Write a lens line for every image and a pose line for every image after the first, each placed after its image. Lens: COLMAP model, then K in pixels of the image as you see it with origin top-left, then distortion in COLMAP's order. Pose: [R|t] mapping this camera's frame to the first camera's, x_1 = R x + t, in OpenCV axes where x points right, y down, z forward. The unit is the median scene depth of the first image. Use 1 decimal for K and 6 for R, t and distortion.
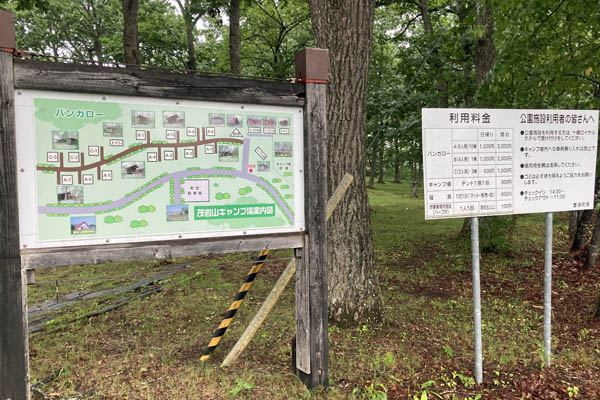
lens RADIAL K [[511.0, 0, 298.4], [0, 511.0, 201.3], [0, 0, 1]] dist [0.024644, -0.003687]
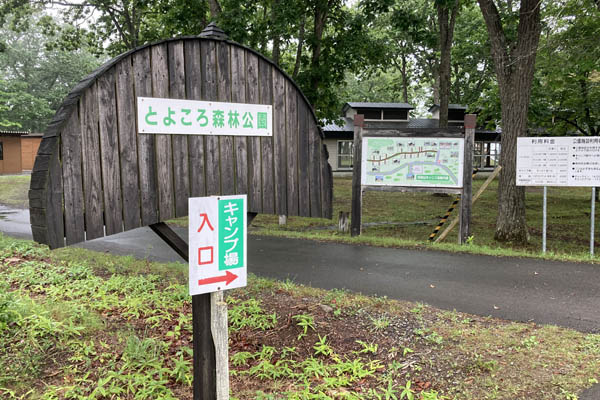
lens RADIAL K [[511.0, 0, 299.3], [0, 511.0, 199.8], [0, 0, 1]] dist [0.024644, -0.003687]
pose [[0.810775, 0.069232, -0.581249, 0.876120], [-0.055956, 0.997600, 0.040771, 0.064960], [0.582677, -0.000532, 0.812704, -1.583123]]
